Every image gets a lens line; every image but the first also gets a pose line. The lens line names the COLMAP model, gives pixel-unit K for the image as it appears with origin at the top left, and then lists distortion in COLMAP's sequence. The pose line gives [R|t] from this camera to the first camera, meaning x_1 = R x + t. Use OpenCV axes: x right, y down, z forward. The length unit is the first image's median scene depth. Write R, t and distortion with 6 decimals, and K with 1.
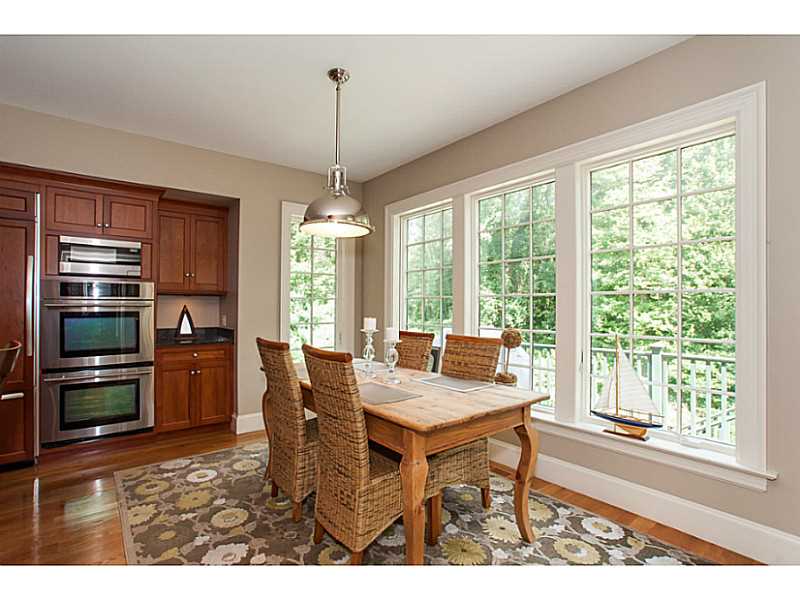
lens RADIAL K [[393.1, 0, 400.5], [0, 393.1, 308.0], [0, 0, 1]] dist [-0.019244, 0.001058]
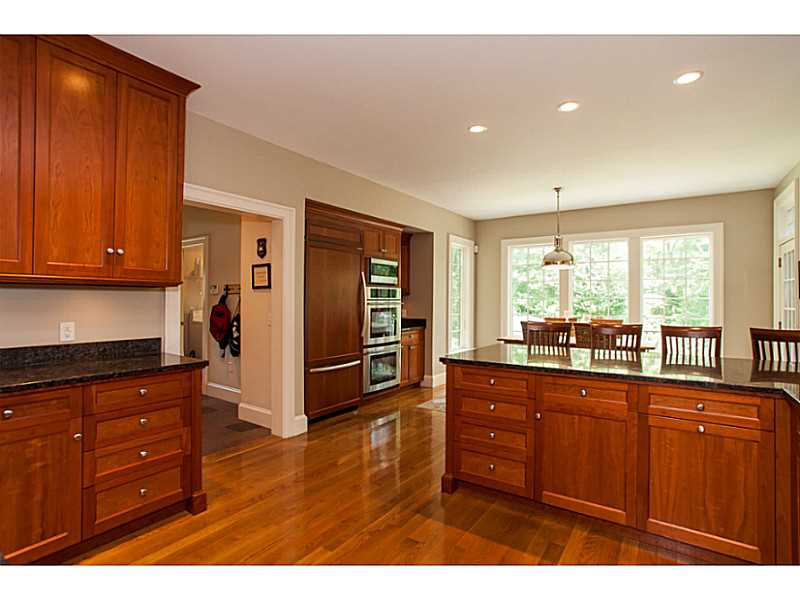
lens RADIAL K [[393.1, 0, 398.3], [0, 393.1, 299.0], [0, 0, 1]] dist [-0.019244, 0.001058]
pose [[0.961428, 0.006650, 0.274976, -1.056072], [-0.006710, 0.999977, -0.000724, -0.022702], [-0.274975, -0.001149, 0.961451, -0.463703]]
